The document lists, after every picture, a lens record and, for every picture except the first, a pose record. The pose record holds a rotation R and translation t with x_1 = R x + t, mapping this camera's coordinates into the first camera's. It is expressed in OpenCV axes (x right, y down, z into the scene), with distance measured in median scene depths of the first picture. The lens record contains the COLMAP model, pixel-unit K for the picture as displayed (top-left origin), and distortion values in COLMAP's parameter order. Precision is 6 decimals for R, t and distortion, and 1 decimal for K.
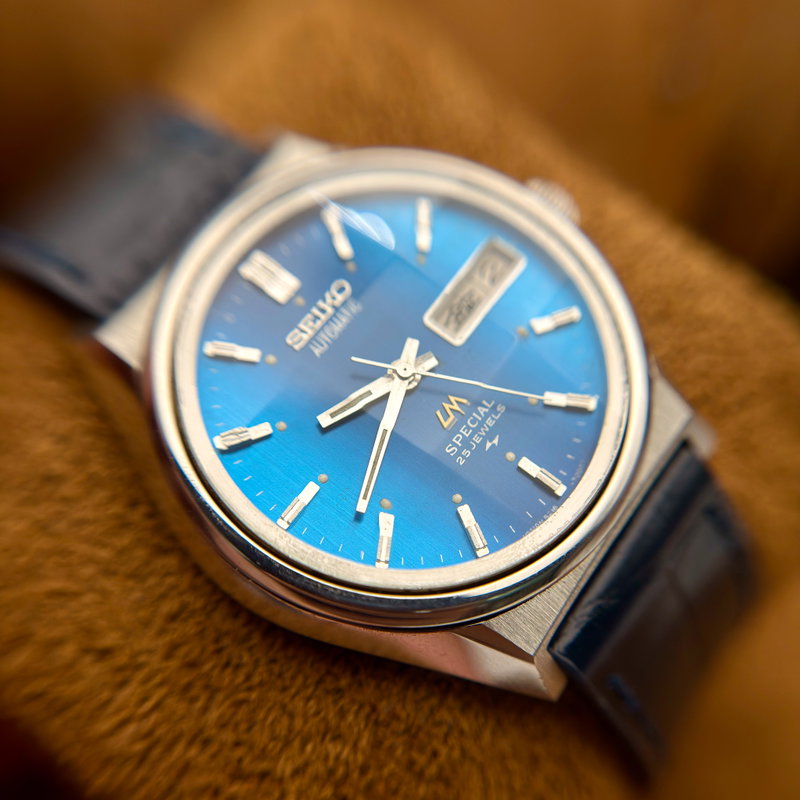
lens RADIAL K [[942.7, 0, 397.1], [0, 942.7, 420.5], [0, 0, 1]] dist [0.633052, -0.015290]
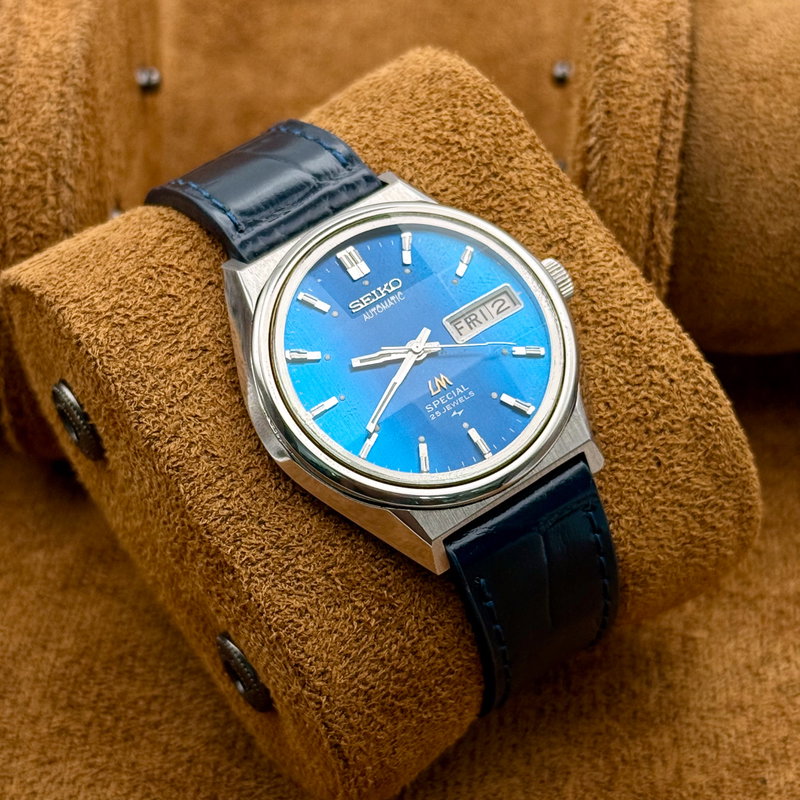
lens RADIAL K [[2273.9, 0, 400.0], [0, 2273.9, 400.0], [0, 0, 1]] dist [0.094560, 1.250106]
pose [[0.943745, 0.313693, -0.104606, 0.381659], [-0.319017, 0.946972, -0.038359, 0.169799], [0.087026, 0.069572, 0.993774, -2.547259]]
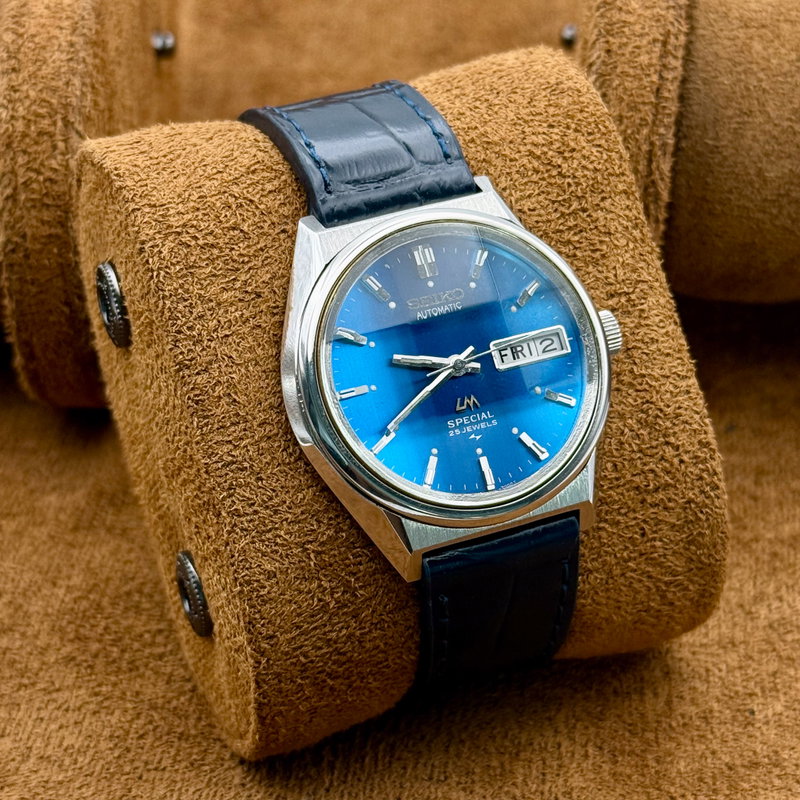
lens RADIAL K [[2273.9, 0, 400.0], [0, 2273.9, 400.0], [0, 0, 1]] dist [0.094560, 1.250106]
pose [[0.795072, 0.606115, -0.022035, 0.048956], [-0.604622, 0.794935, 0.050101, -0.132280], [0.047883, -0.026511, 0.998501, -2.631089]]
